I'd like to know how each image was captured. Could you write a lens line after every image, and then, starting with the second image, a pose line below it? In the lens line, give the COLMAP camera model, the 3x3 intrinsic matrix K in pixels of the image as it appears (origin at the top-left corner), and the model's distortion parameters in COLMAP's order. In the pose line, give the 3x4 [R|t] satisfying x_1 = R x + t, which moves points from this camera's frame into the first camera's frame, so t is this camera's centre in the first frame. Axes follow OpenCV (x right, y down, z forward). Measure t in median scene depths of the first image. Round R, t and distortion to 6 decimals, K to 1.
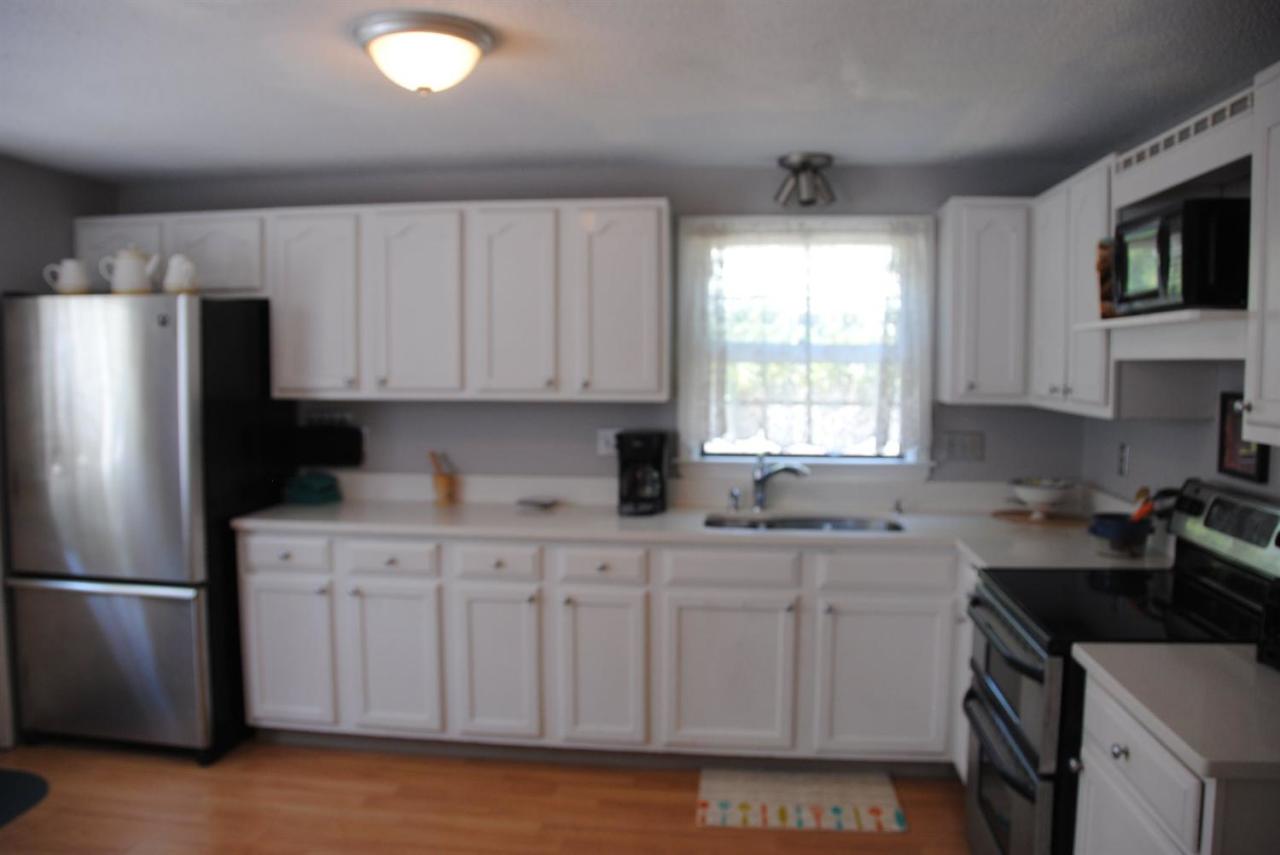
lens RADIAL K [[1001.2, 0, 642.3], [0, 1001.2, 432.0], [0, 0, 1]] dist [-0.137009, 0.018106]
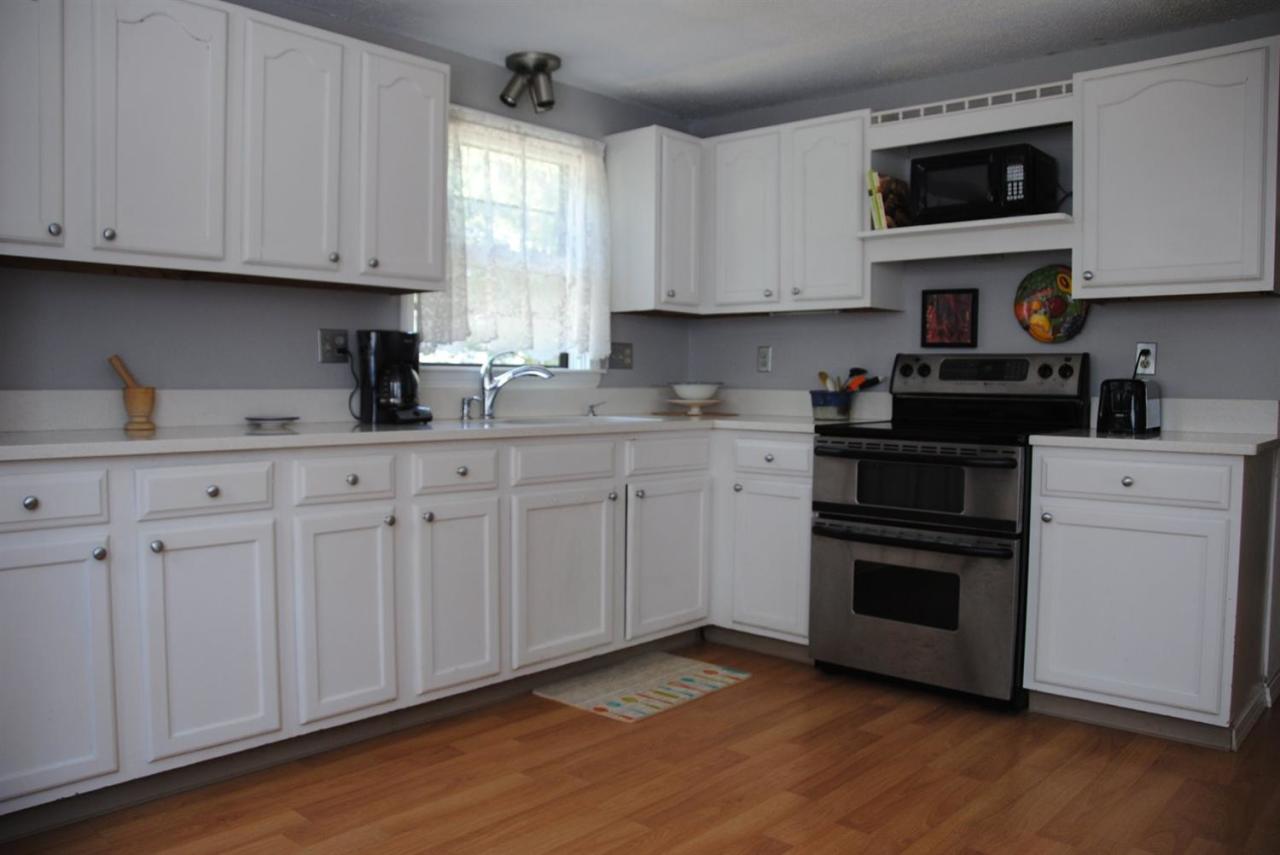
lens RADIAL K [[1001.2, 0, 637.4], [0, 1001.2, 424.7], [0, 0, 1]] dist [-0.137009, 0.018106]
pose [[0.573262, -0.031510, 0.818766, -0.618582], [0.055059, 0.998483, -0.000124, 0.098733], [-0.817520, 0.045152, 0.574128, 0.374239]]
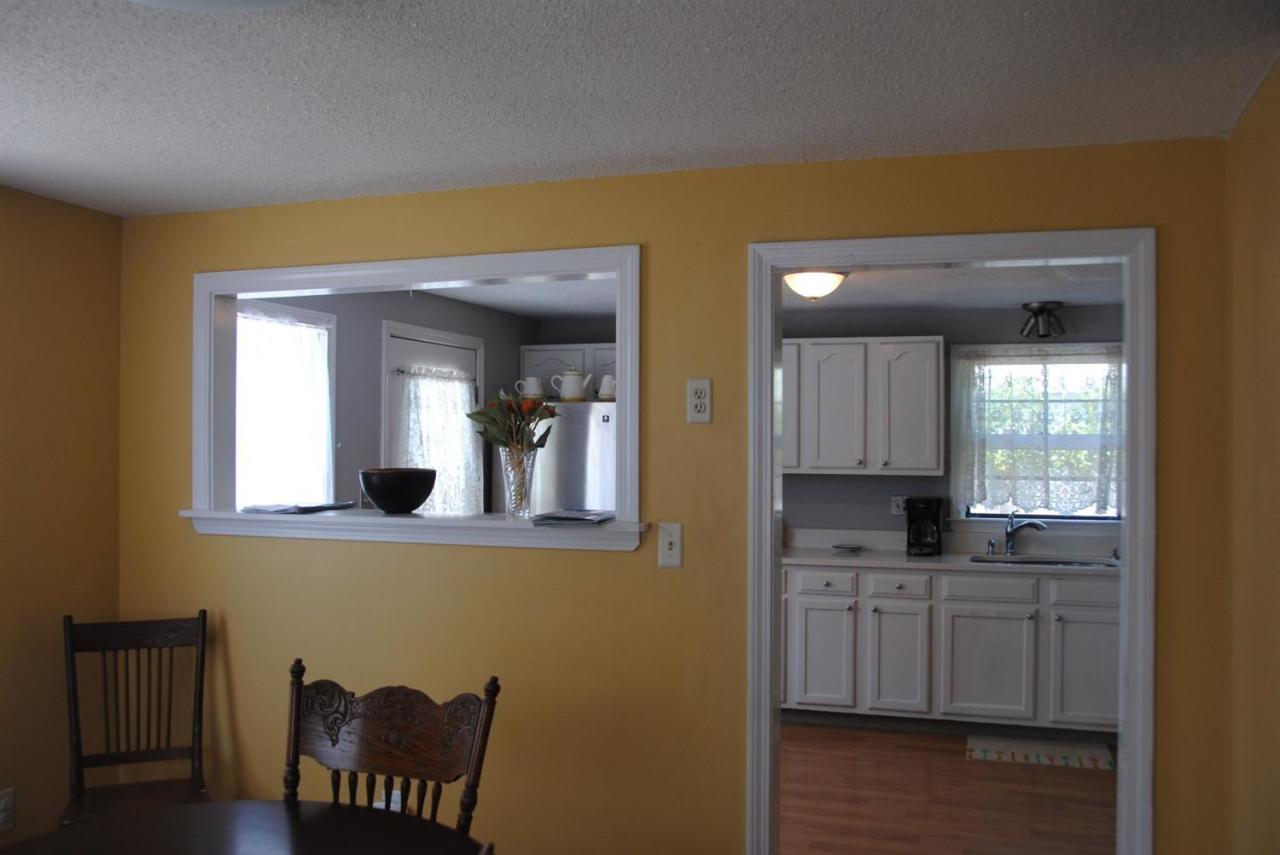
lens RADIAL K [[1136.9, 0, 639.7], [0, 1136.9, 436.3], [0, 0, 1]] dist [-0.074362, 0.011526]
pose [[0.977597, 0.000798, -0.210483, -0.060928], [-0.017424, 0.996868, -0.077146, 0.046572], [0.209763, 0.079085, 0.974549, -0.695188]]
